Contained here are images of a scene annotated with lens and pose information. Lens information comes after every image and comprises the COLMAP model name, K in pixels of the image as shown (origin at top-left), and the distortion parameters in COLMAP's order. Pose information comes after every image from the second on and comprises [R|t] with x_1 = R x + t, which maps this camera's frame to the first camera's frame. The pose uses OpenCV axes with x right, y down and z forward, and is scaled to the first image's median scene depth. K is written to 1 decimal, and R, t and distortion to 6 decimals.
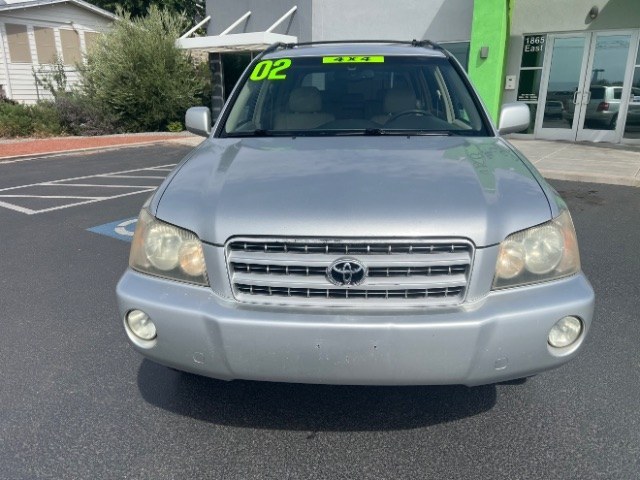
lens RADIAL K [[482.3, 0, 324.3], [0, 482.3, 240.6], [0, 0, 1]] dist [0.072712, -0.080175]
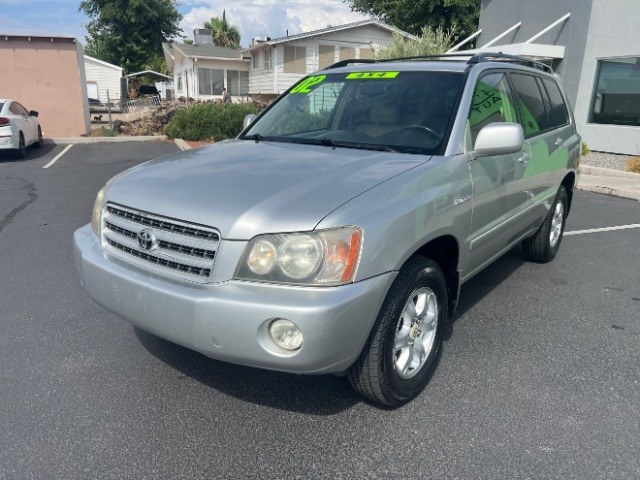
lens RADIAL K [[482.3, 0, 324.3], [0, 482.3, 240.6], [0, 0, 1]] dist [0.072712, -0.080175]
pose [[0.836536, 0.172118, -0.520176, 0.107770], [-0.184071, 0.982483, 0.029067, -0.005655], [0.516067, 0.071434, 0.853564, 0.013077]]
